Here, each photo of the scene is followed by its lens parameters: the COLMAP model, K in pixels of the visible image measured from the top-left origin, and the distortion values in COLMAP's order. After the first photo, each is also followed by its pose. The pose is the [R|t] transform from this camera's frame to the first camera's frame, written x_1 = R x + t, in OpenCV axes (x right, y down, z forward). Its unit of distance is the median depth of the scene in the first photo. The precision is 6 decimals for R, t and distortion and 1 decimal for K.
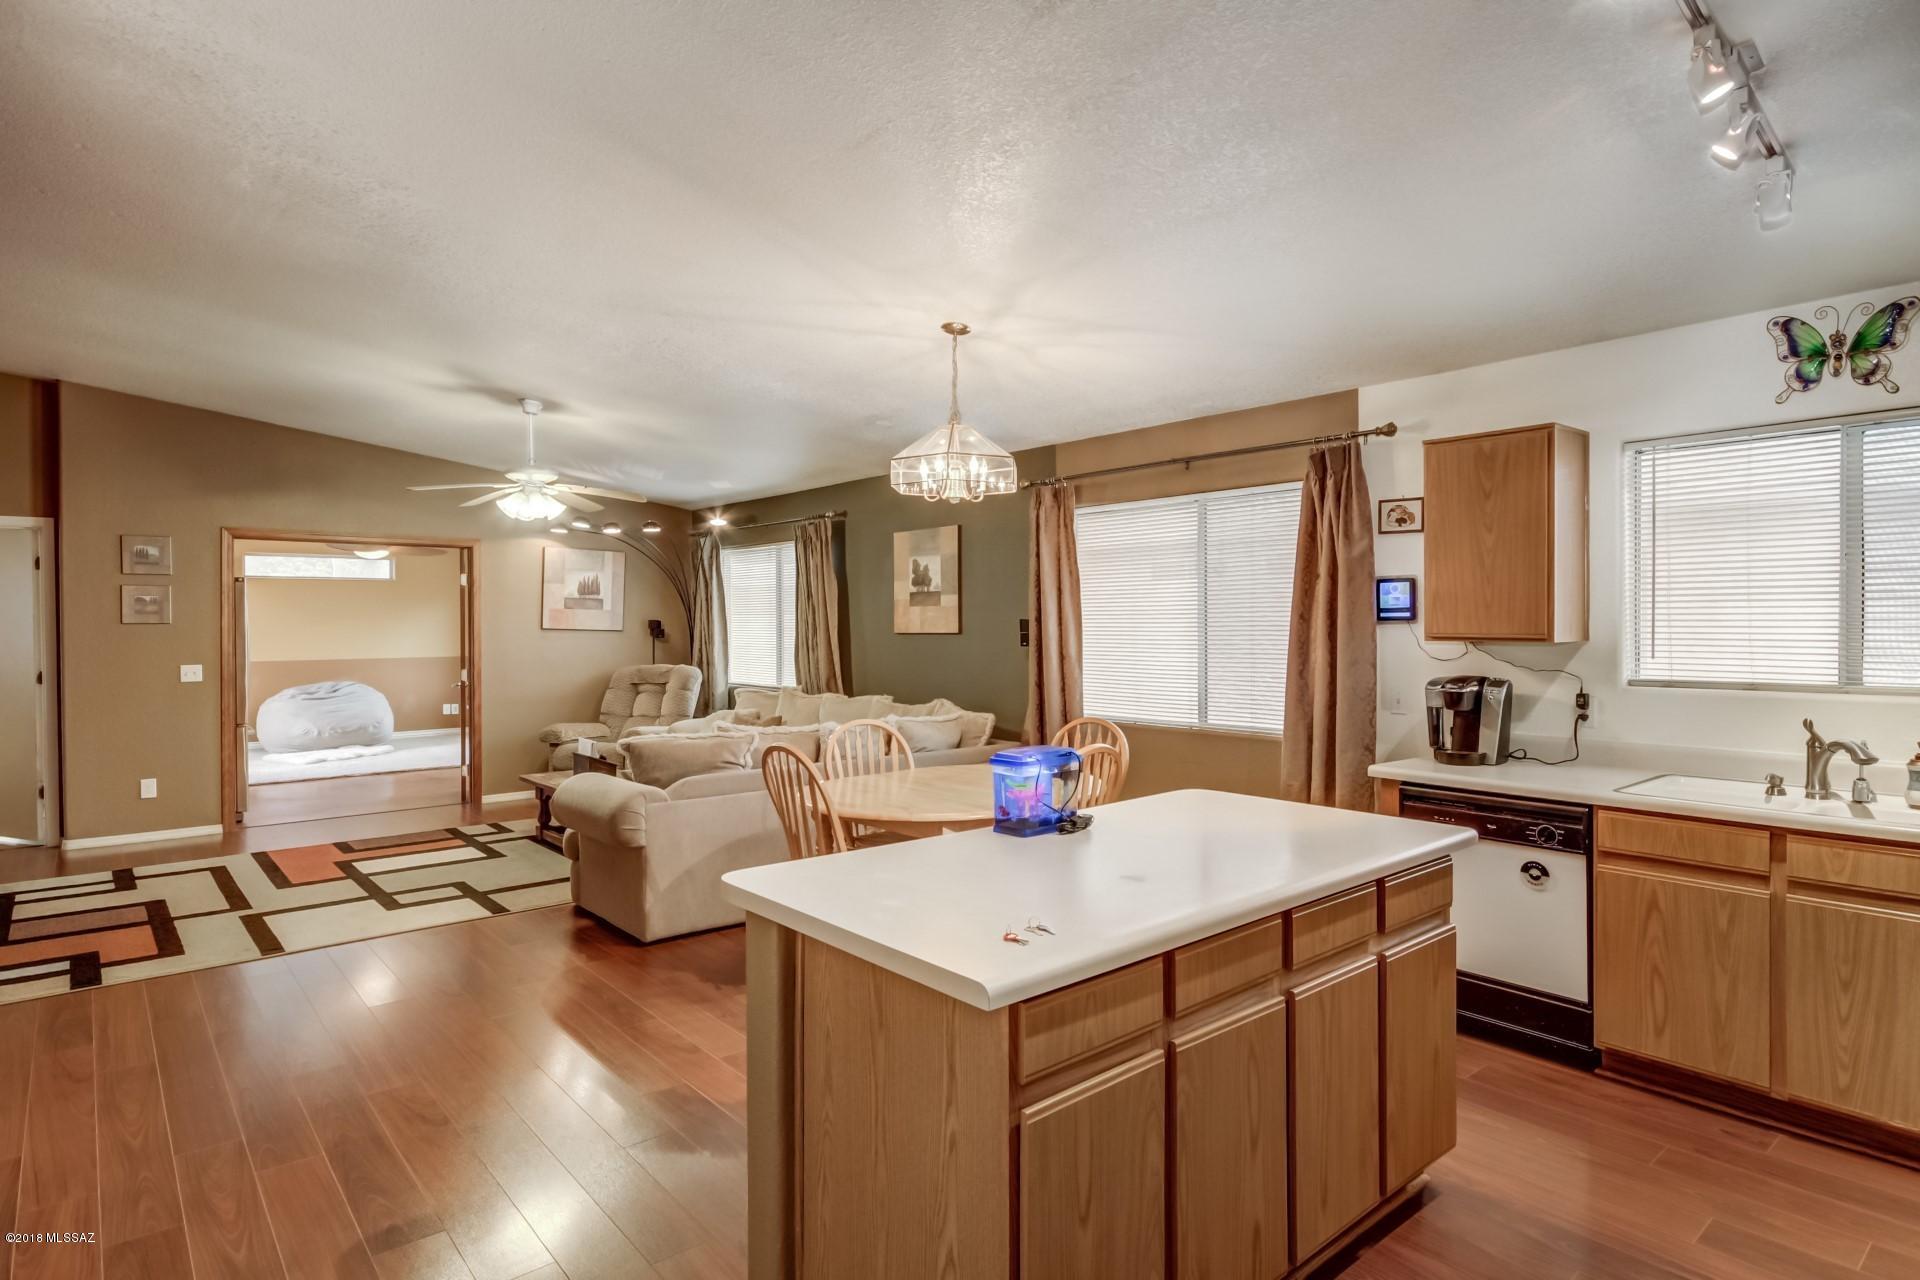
lens RADIAL K [[1031.6, 0, 967.0], [0, 1031.6, 625.3], [0, 0, 1]] dist [0.004022, 0.000227]
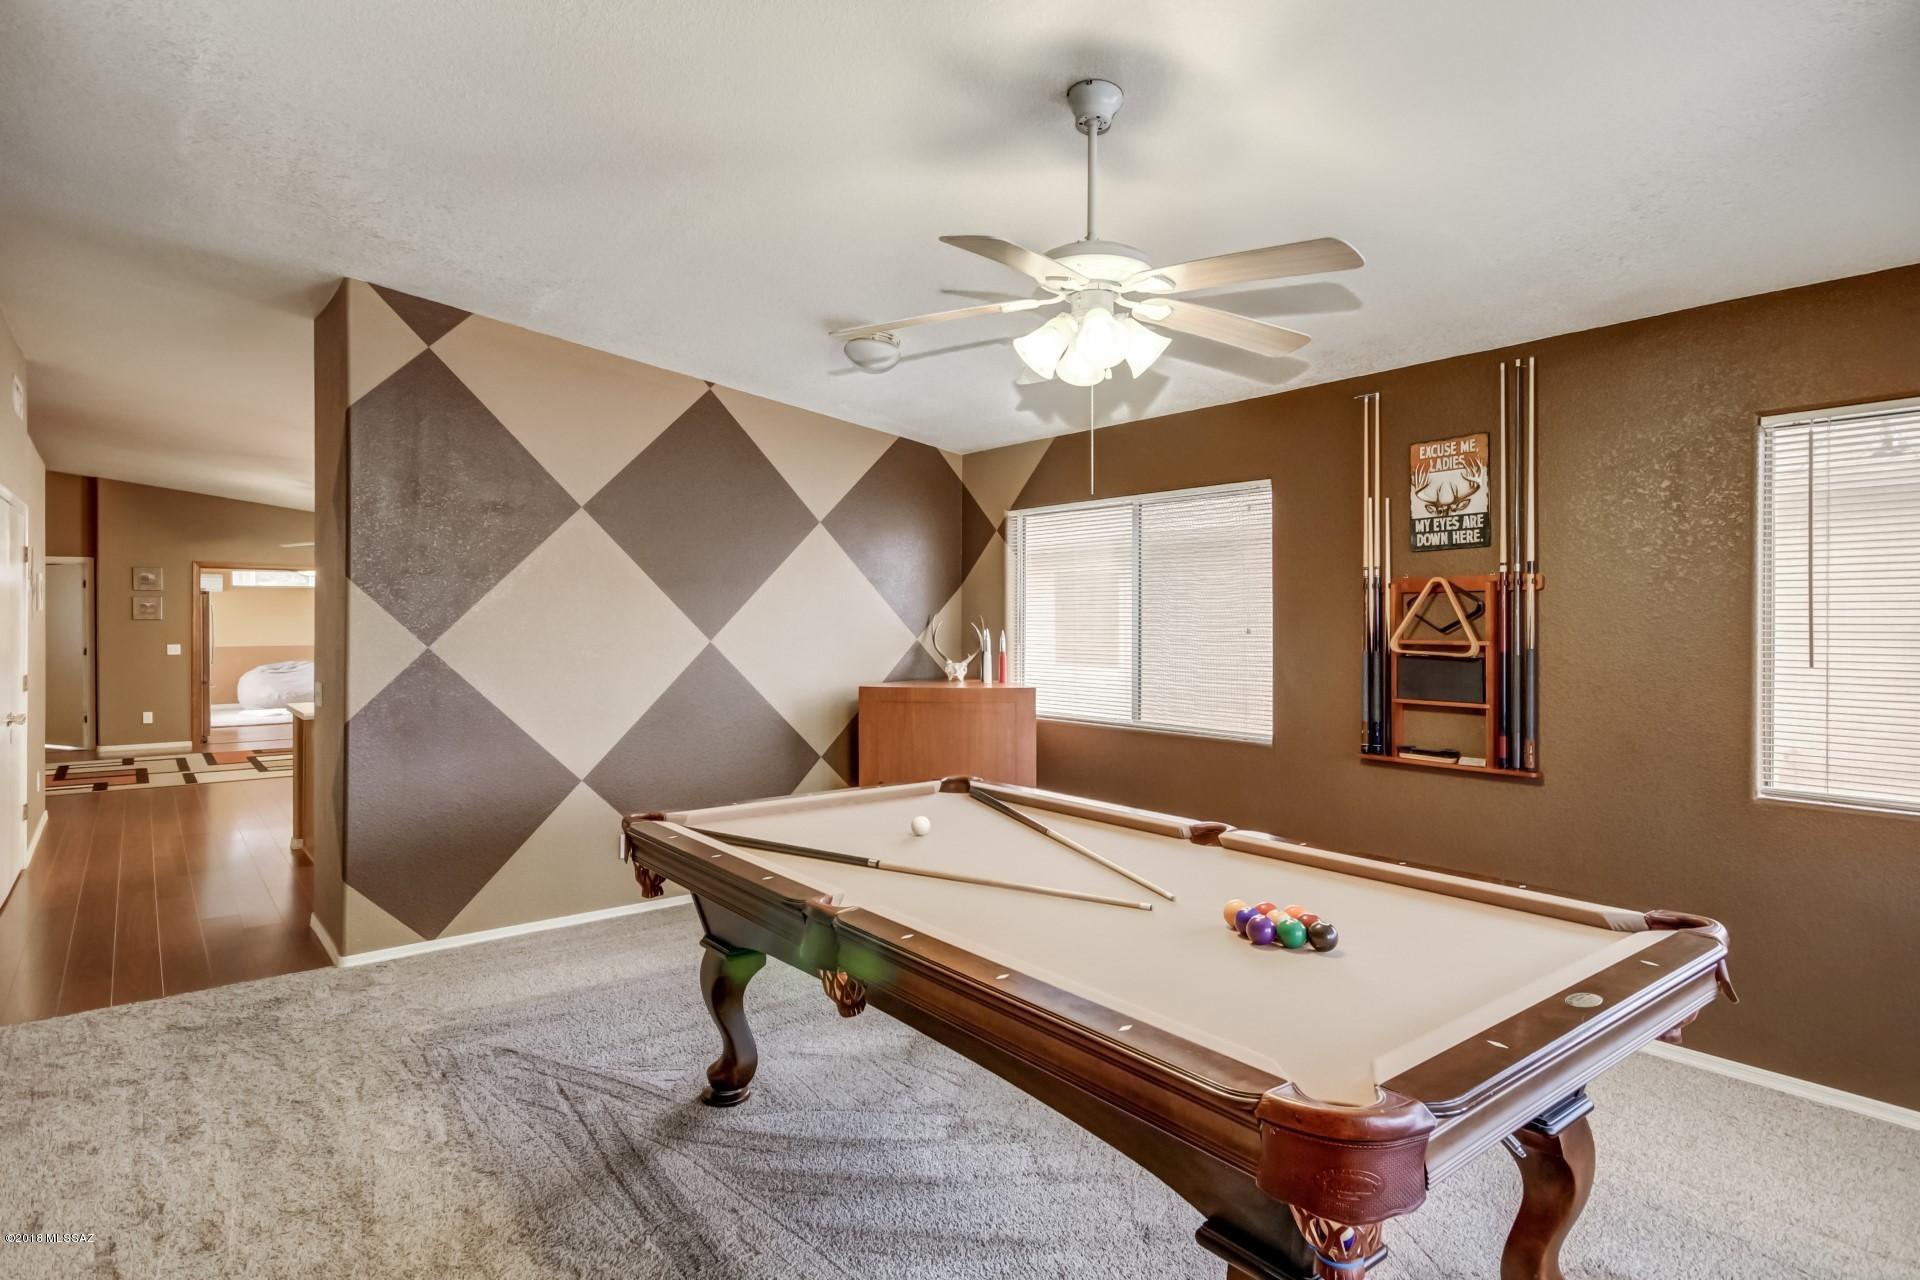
lens RADIAL K [[1031.6, 0, 949.8], [0, 1031.6, 609.4], [0, 0, 1]] dist [0.004022, 0.000227]
pose [[0.999017, -0.002685, -0.044250, 0.580189], [0.002287, 0.999956, -0.009047, -0.000055], [0.044273, 0.008937, 0.998980, -0.616428]]
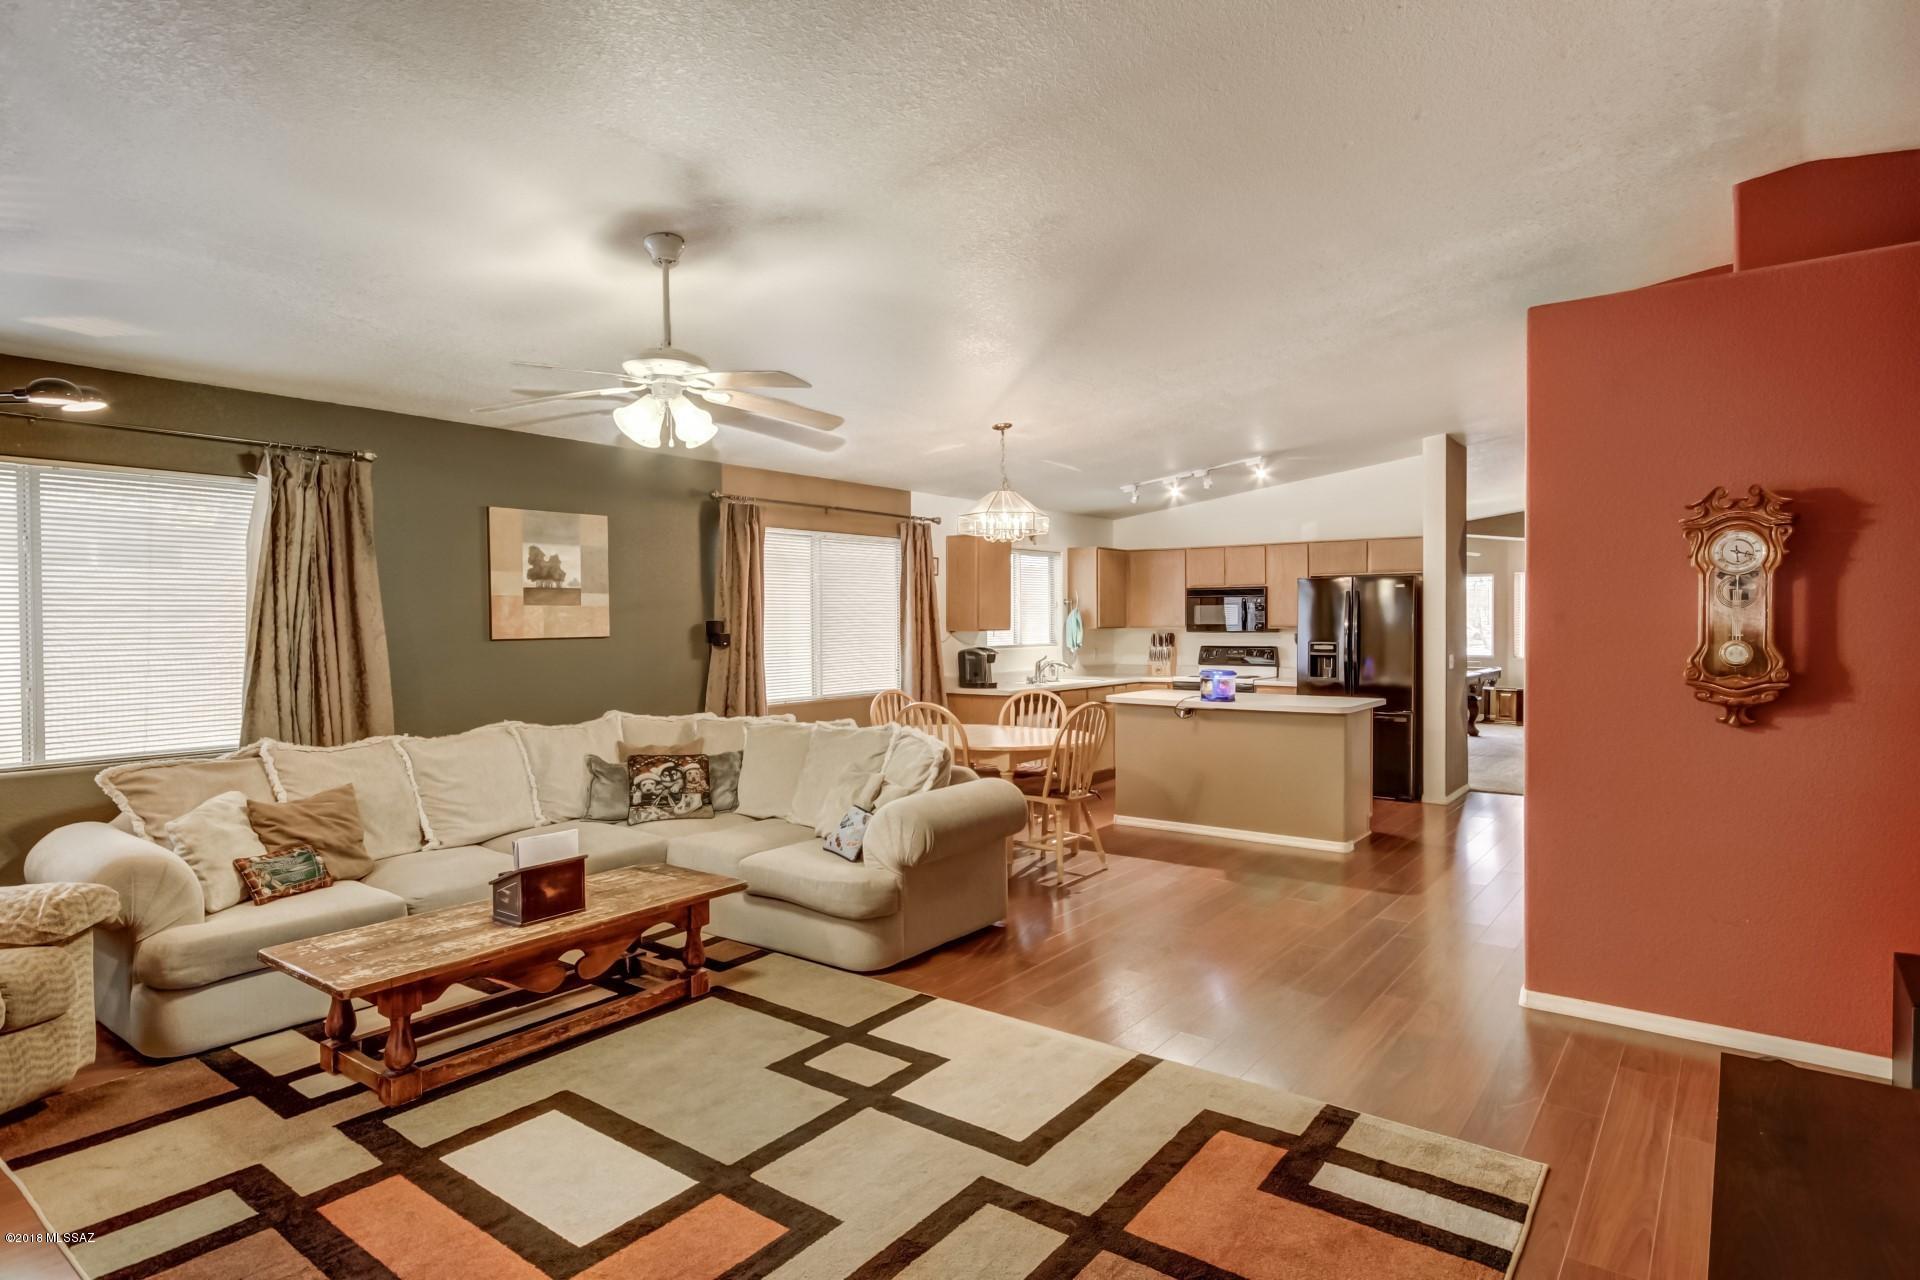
lens RADIAL K [[1031.6, 0, 954.2], [0, 1031.6, 636.3], [0, 0, 1]] dist [0.004022, 0.000227]
pose [[-0.208647, -0.011124, 0.977928, -0.893323], [0.009591, 0.999864, 0.013420, -0.001803], [-0.977944, 0.012179, -0.208512, 0.841415]]
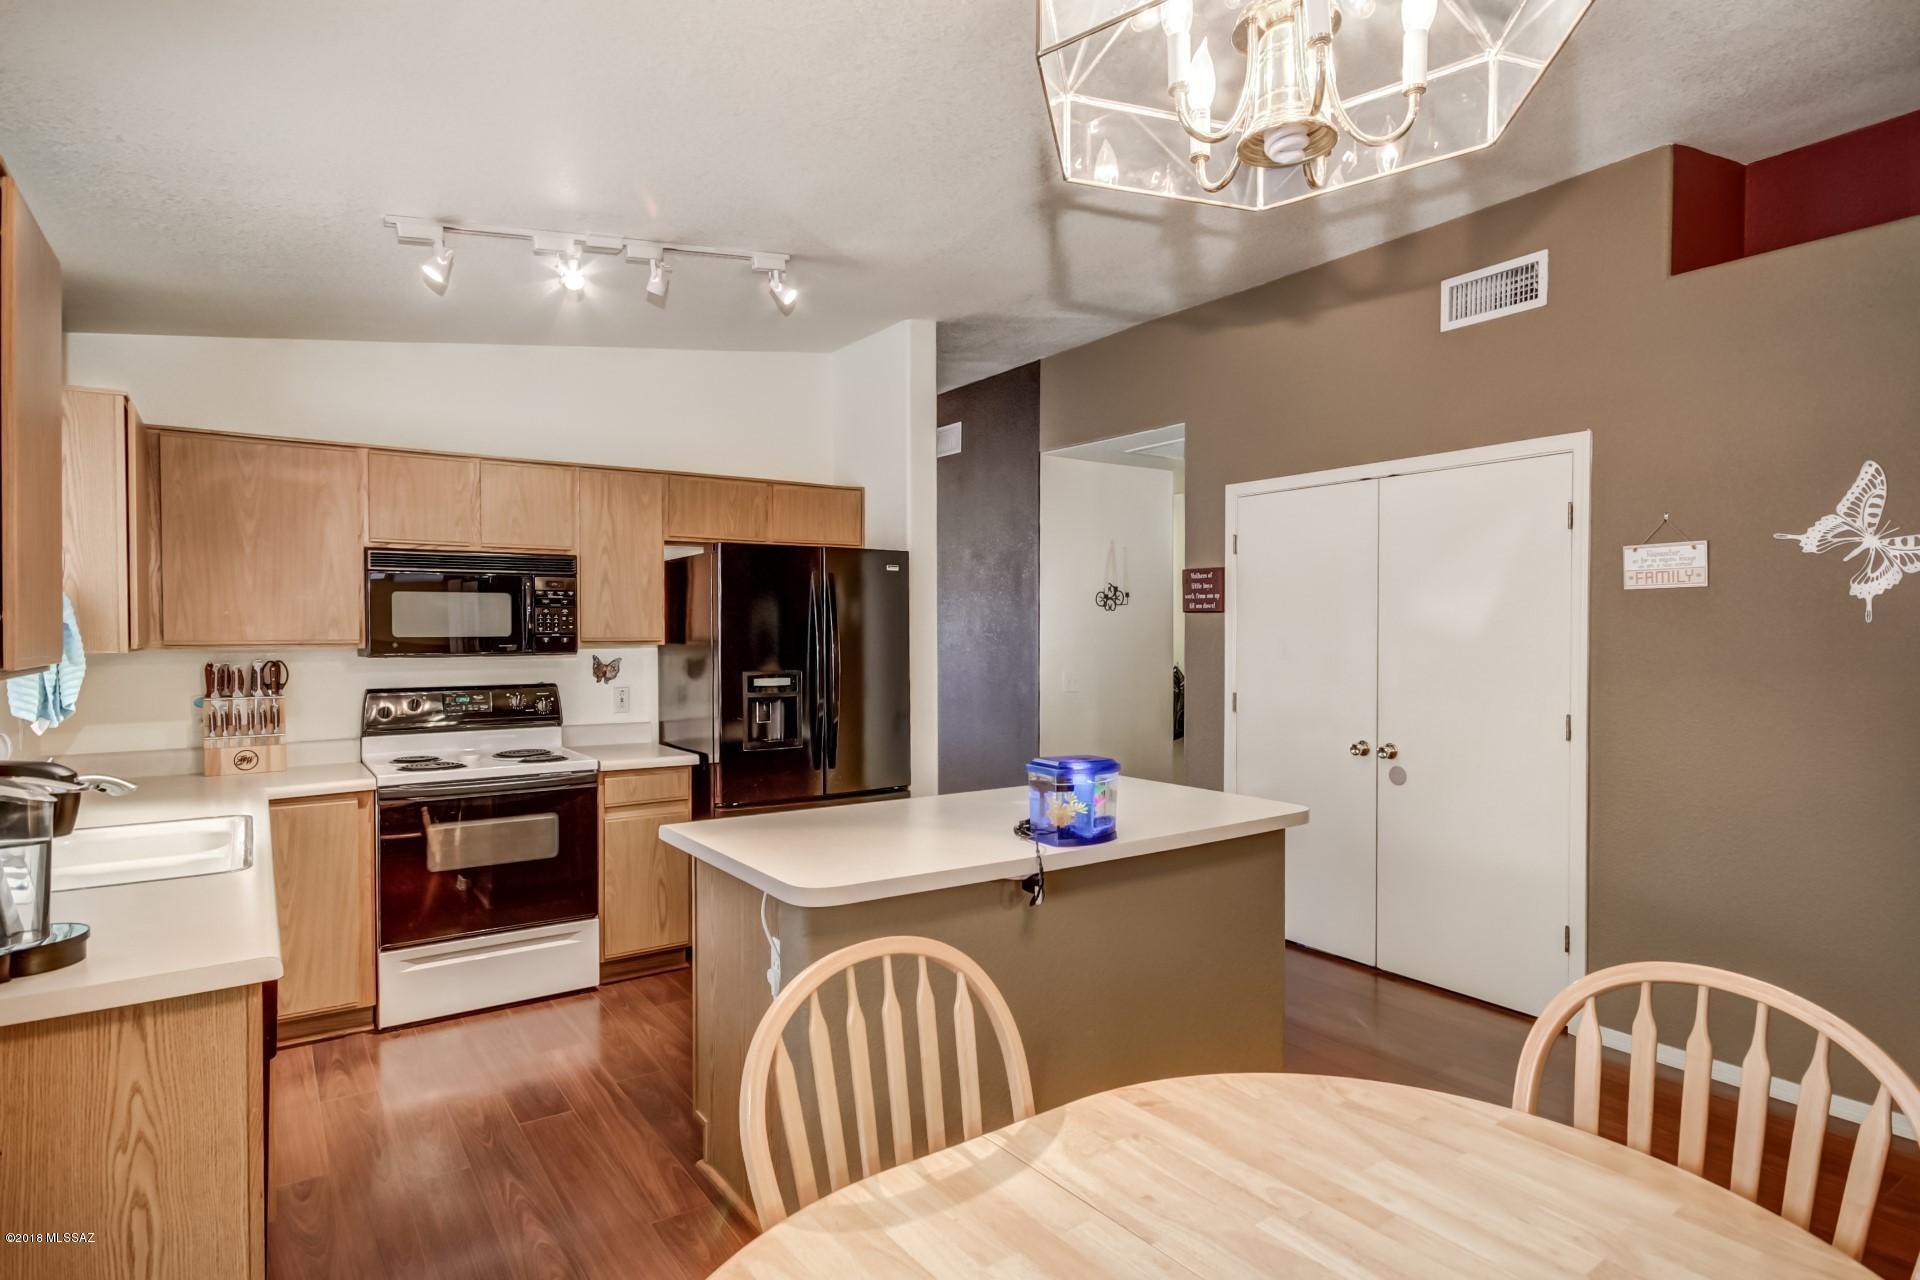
lens RADIAL K [[1031.6, 0, 956.8], [0, 1031.6, 644.7], [0, 0, 1]] dist [0.004022, 0.000227]
pose [[-0.994065, 0.005841, 0.108635, 0.047597], [0.007883, 0.999800, 0.018380, -0.000345], [-0.108506, 0.019127, -0.993912, 0.754827]]
